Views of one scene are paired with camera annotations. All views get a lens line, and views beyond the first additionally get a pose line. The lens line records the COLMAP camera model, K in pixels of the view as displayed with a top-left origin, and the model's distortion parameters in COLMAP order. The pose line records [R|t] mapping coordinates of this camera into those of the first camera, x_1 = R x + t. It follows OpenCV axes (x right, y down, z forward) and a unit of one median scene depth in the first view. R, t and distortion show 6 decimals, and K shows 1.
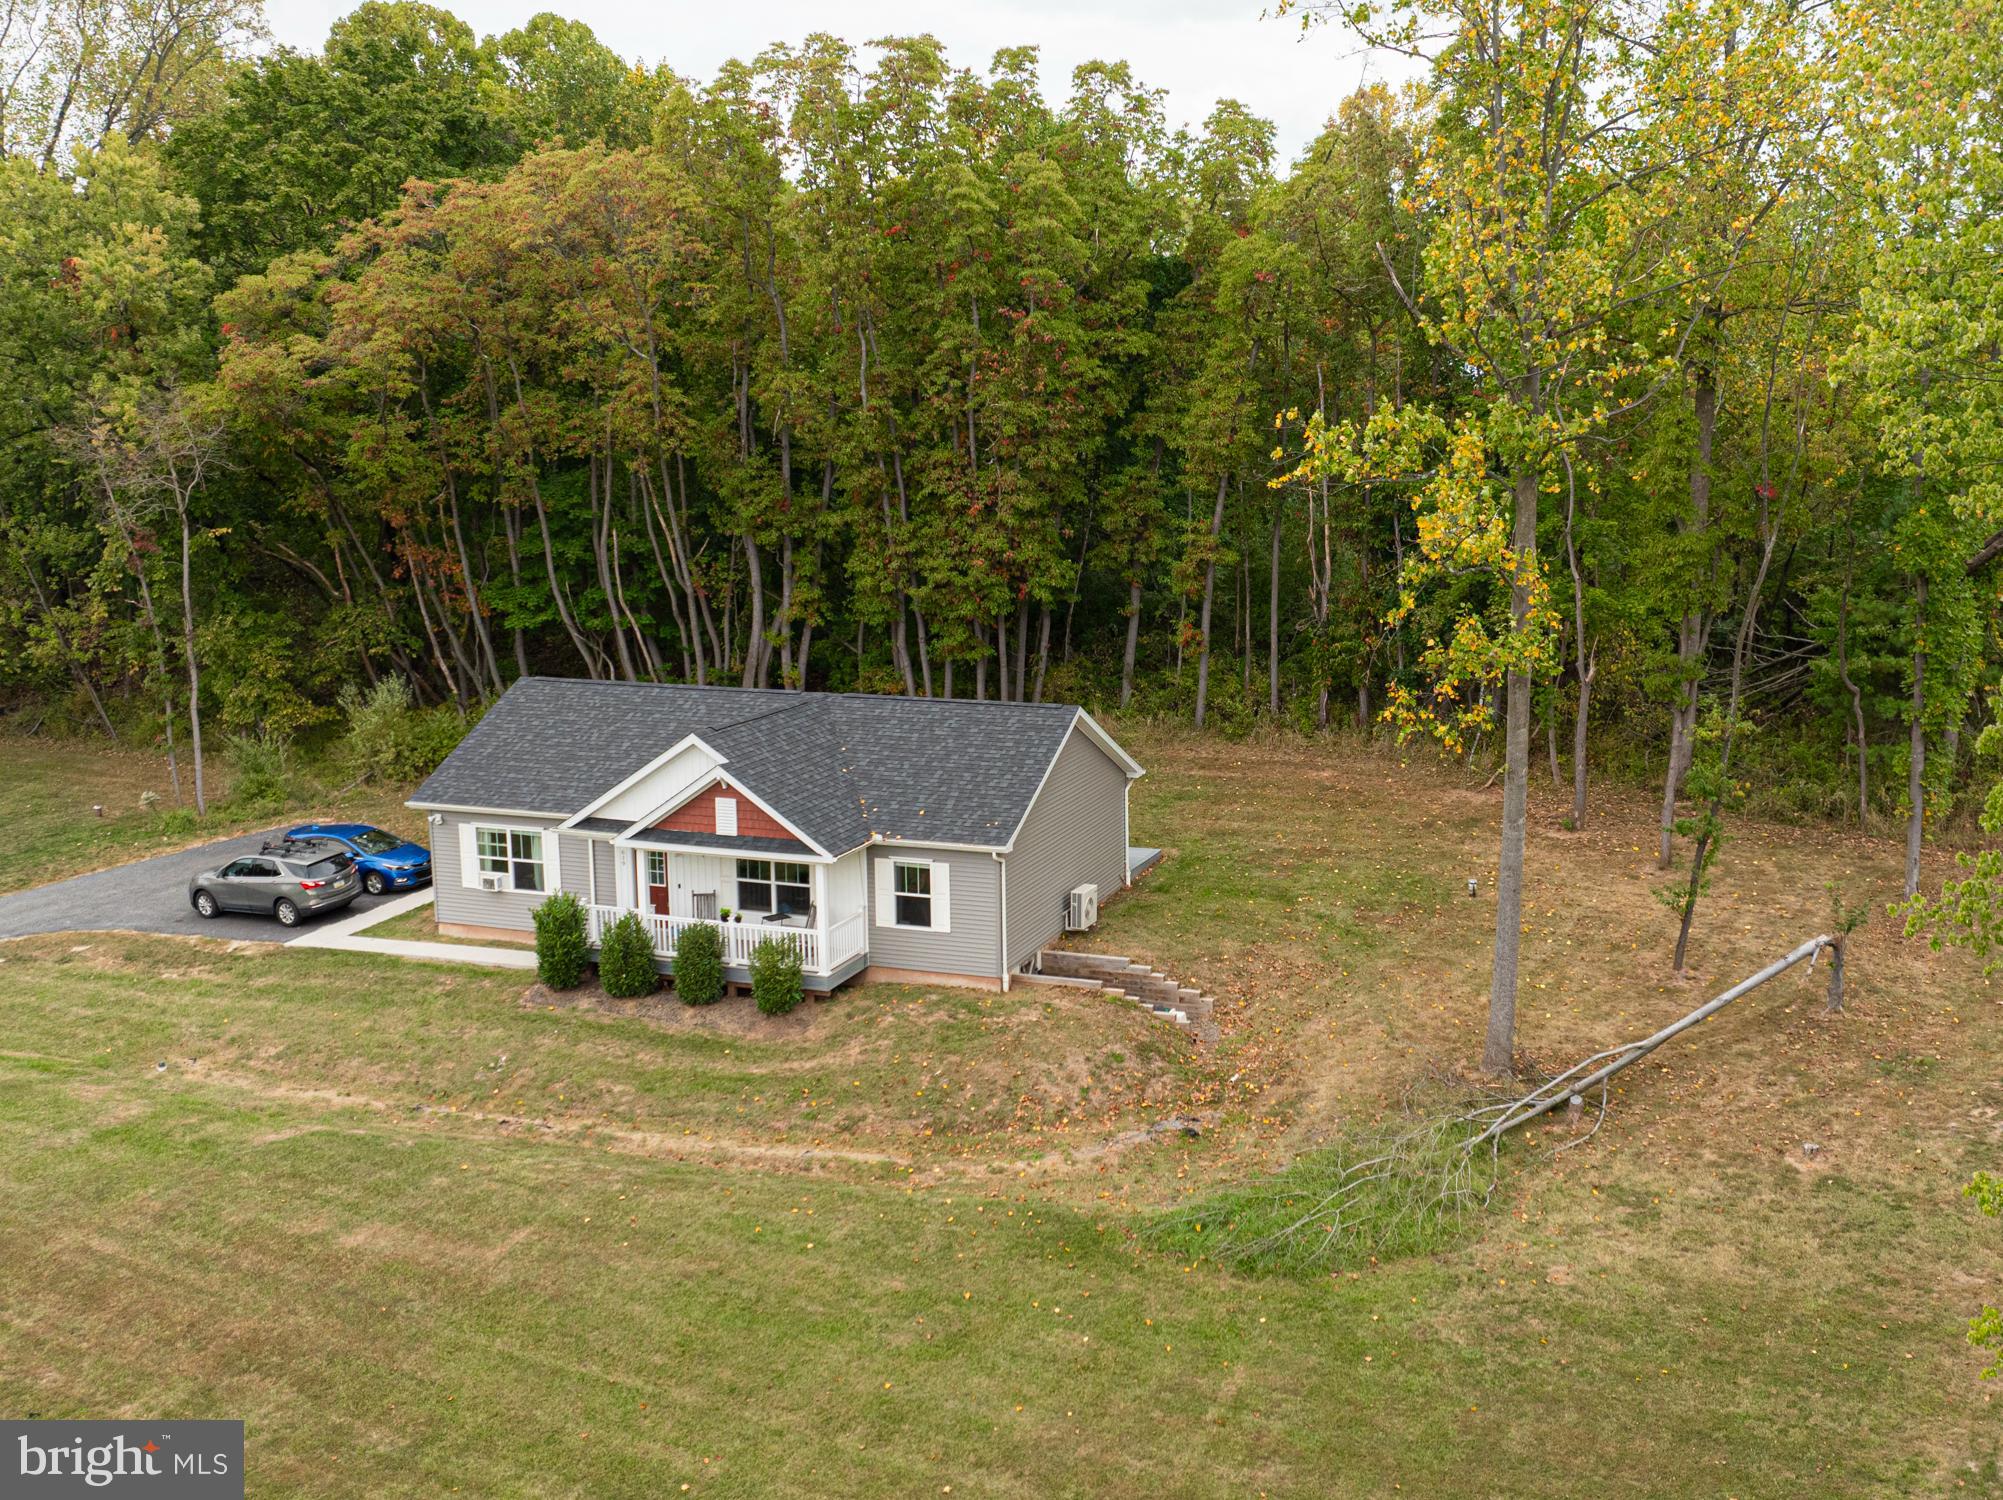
lens RADIAL K [[1950.0, 0, 1157.1], [0, 1950.0, 749.7], [0, 0, 1]] dist [-0.002760, -0.078090]
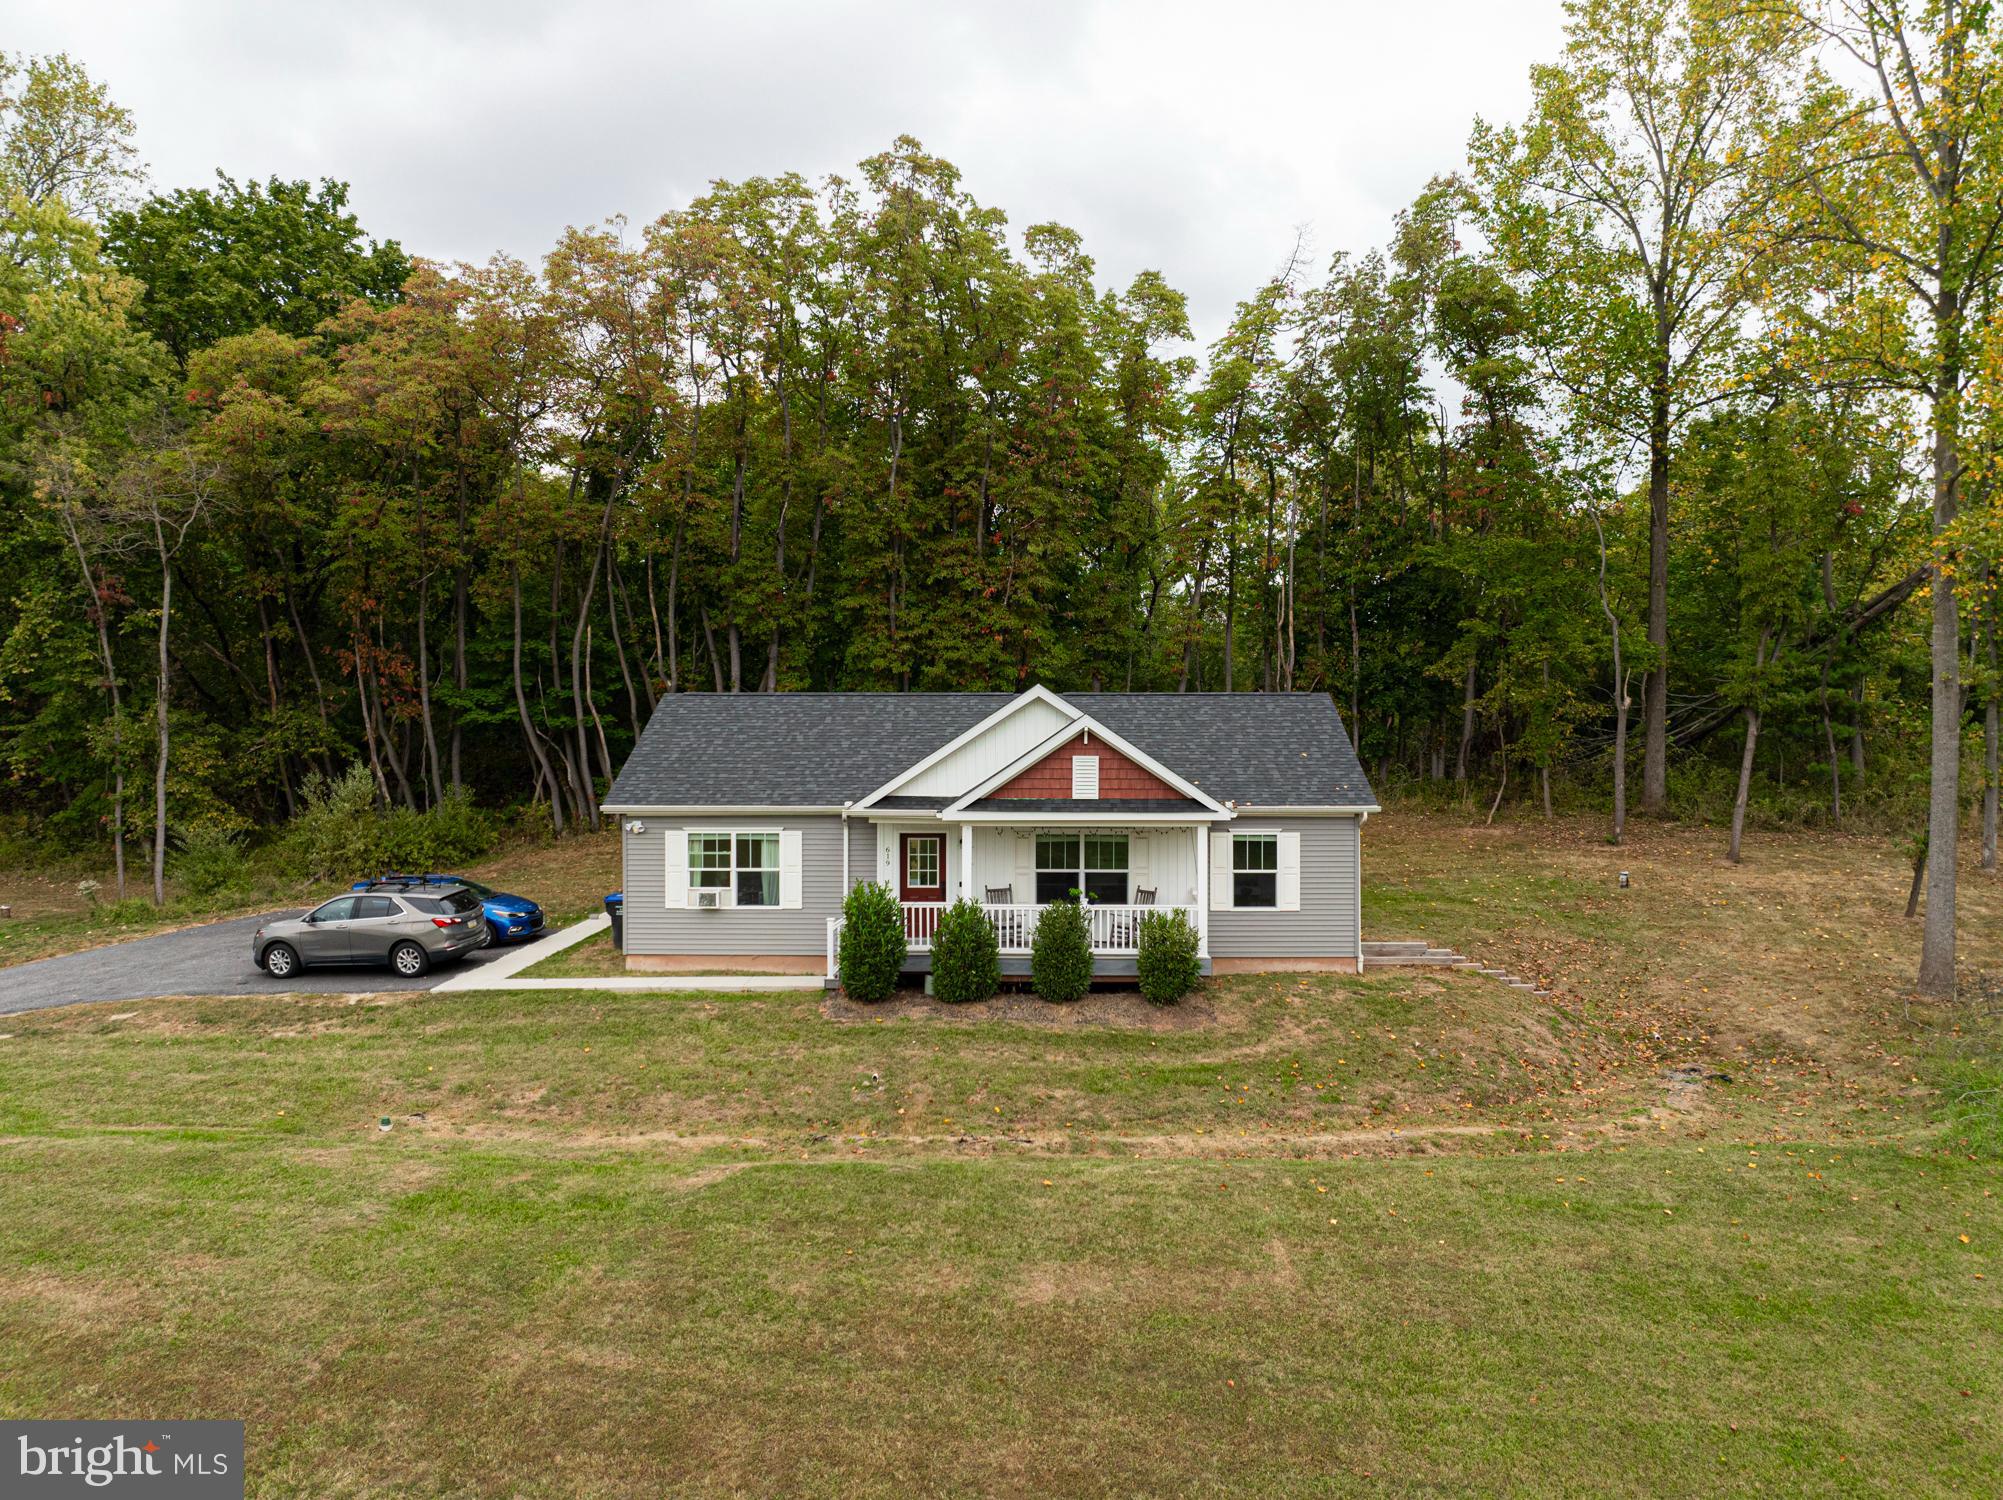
lens RADIAL K [[1381.9, 0, 1009.5], [0, 1381.9, 738.7], [0, 0, 1]] dist [-0.033133, -0.003784]
pose [[0.958213, -0.003431, 0.286035, -0.389988], [0.053578, 0.984385, -0.167678, 0.107614], [-0.280993, 0.175997, 0.943434, 0.392519]]
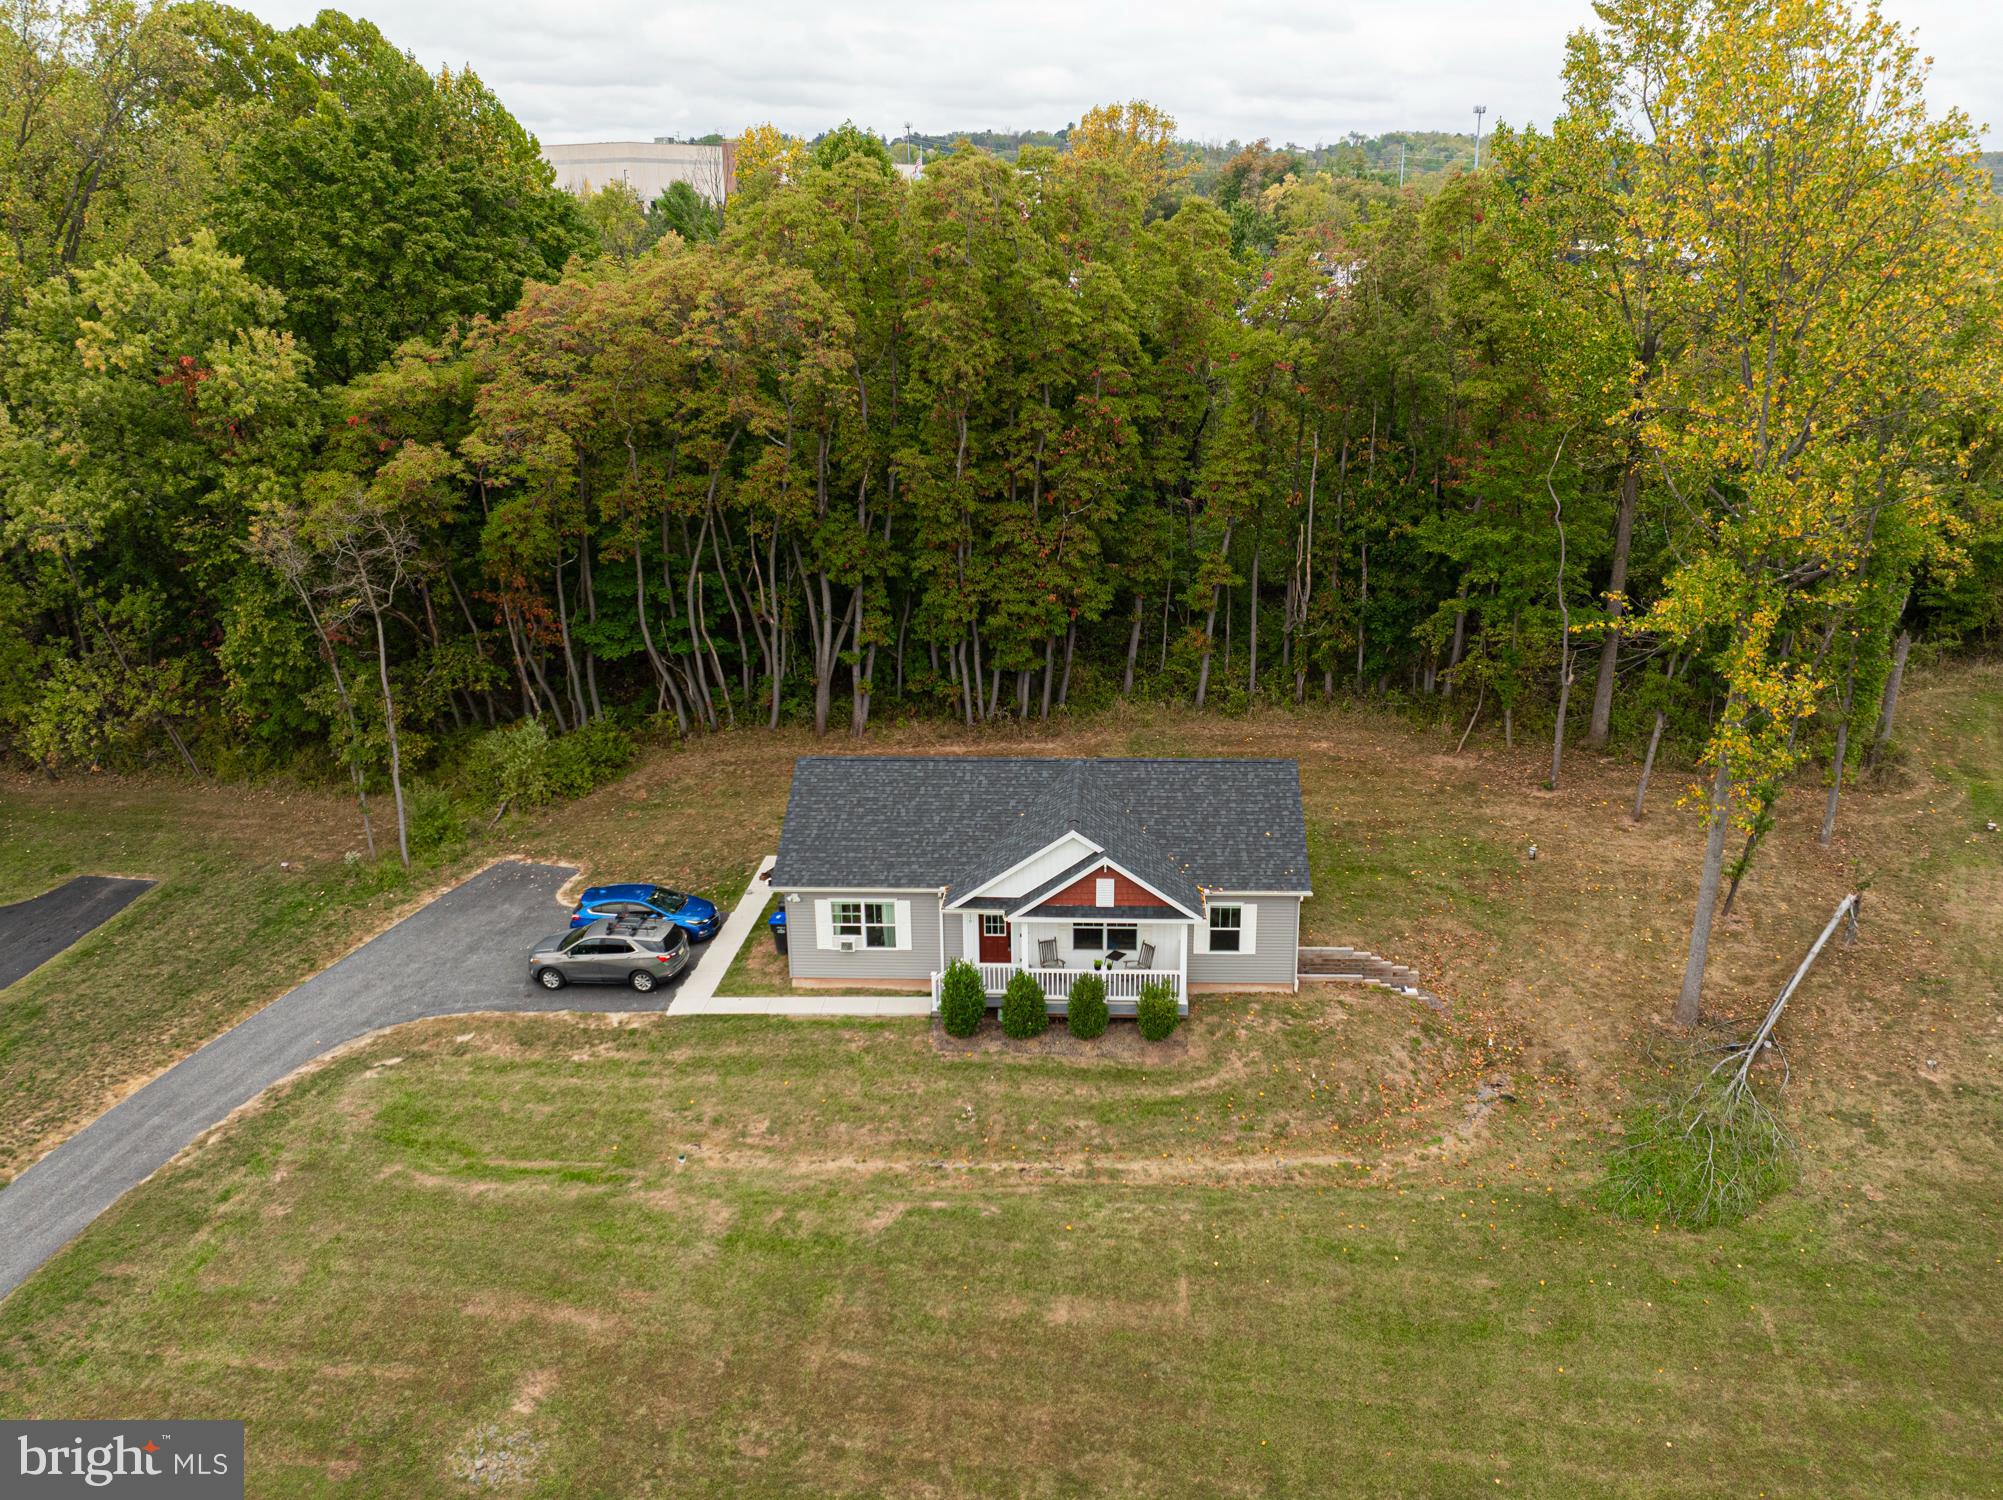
lens RADIAL K [[1564.2, 0, 1061.4], [0, 1564.2, 750.1], [0, 0, 1]] dist [-0.020870, -0.008996]
pose [[0.961742, -0.091053, 0.258382, -0.457646], [0.054666, 0.987967, 0.144680, -0.187294], [-0.268447, -0.125020, 0.955147, 0.045716]]
